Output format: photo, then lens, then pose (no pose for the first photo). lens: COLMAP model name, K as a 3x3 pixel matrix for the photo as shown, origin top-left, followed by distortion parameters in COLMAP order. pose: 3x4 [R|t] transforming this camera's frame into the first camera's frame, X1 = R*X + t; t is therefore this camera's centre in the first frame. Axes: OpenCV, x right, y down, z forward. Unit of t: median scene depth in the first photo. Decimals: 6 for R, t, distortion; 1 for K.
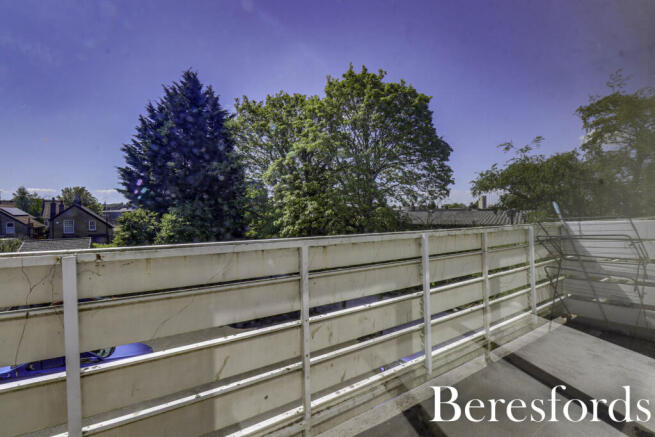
lens RADIAL K [[304.4, 0, 327.5], [0, 304.4, 218.5], [0, 0, 1]] dist [-0.002218, 0.000078]
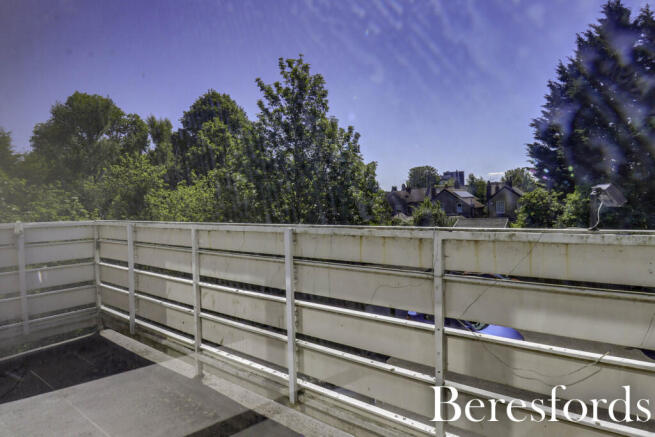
lens RADIAL K [[332.7, 0, 327.3], [0, 332.7, 229.6], [0, 0, 1]] dist [0.001664, -0.033127]
pose [[0.346579, 0.070270, -0.935385, 0.089620], [0.017613, 0.996527, 0.081389, -0.000812], [0.937856, -0.044683, 0.344137, 0.062564]]
